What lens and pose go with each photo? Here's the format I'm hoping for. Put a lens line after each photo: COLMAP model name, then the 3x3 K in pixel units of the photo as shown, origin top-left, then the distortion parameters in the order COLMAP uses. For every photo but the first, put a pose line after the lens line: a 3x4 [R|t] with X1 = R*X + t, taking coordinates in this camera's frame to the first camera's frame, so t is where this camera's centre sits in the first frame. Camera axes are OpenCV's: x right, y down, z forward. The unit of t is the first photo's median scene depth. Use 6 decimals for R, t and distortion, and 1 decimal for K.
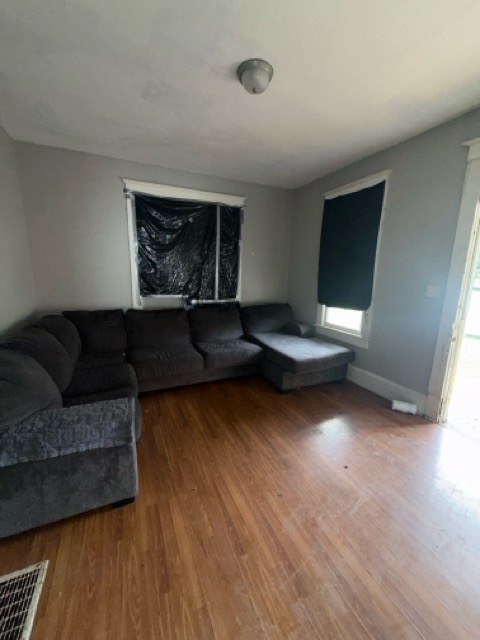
lens RADIAL K [[253.6, 0, 240.3], [0, 253.6, 320.1], [0, 0, 1]] dist [0.003199, -0.000842]
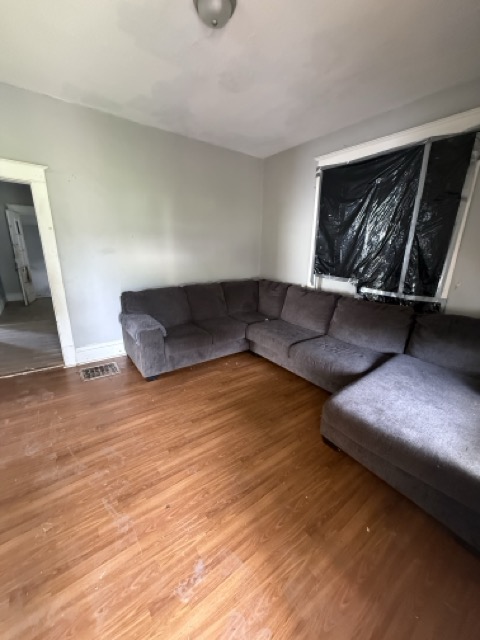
lens RADIAL K [[253.6, 0, 241.2], [0, 253.6, 318.9], [0, 0, 1]] dist [0.003199, -0.000842]
pose [[0.205983, 0.255086, -0.944723, 0.576045], [-0.206839, 0.954963, 0.212753, -0.087607], [0.956446, 0.151582, 0.249468, 0.525770]]
